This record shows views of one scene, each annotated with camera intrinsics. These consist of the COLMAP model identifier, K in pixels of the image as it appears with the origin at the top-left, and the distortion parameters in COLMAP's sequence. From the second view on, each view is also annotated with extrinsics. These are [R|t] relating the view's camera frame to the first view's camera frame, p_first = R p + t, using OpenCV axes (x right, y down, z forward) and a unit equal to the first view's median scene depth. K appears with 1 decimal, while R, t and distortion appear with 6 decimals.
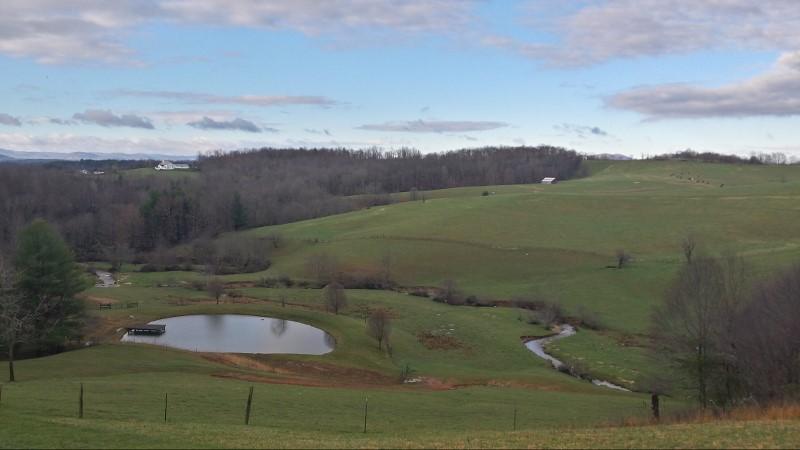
lens RADIAL K [[718.1, 0, 390.5], [0, 718.1, 212.4], [0, 0, 1]] dist [0.117246, -0.225155]
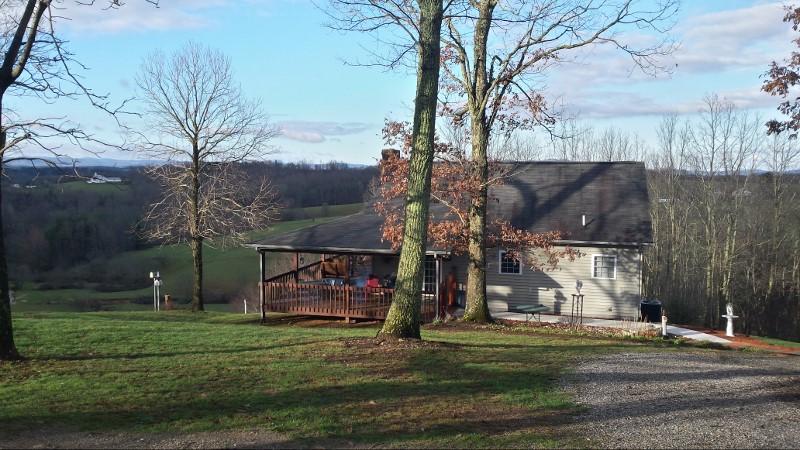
lens RADIAL K [[714.1, 0, 396.8], [0, 714.1, 220.0], [0, 0, 1]] dist [0.096547, -0.190142]
pose [[0.997572, -0.005036, 0.069454, 0.123550], [0.004615, 0.999970, 0.006233, -0.029108], [-0.069483, -0.005897, 0.997566, -0.165305]]
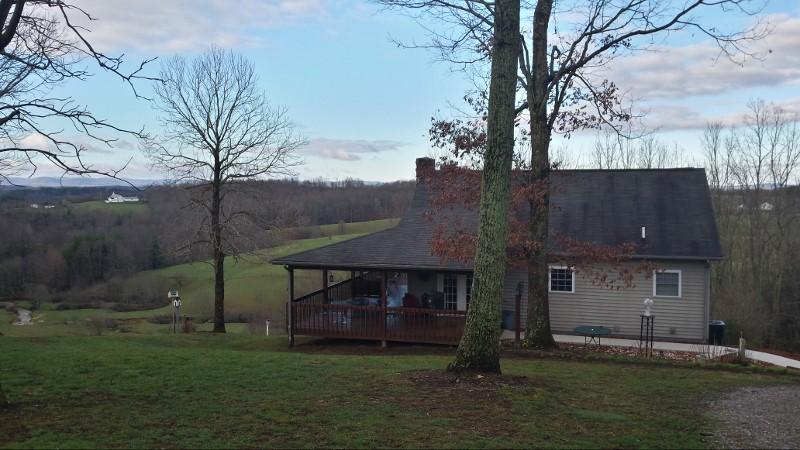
lens RADIAL K [[718.1, 0, 390.5], [0, 718.1, 212.4], [0, 0, 1]] dist [0.117246, -0.225155]
pose [[0.999191, -0.010915, 0.038714, 0.121485], [0.012019, 0.999524, -0.028397, -0.028677], [-0.038386, 0.028839, 0.998847, -0.158533]]
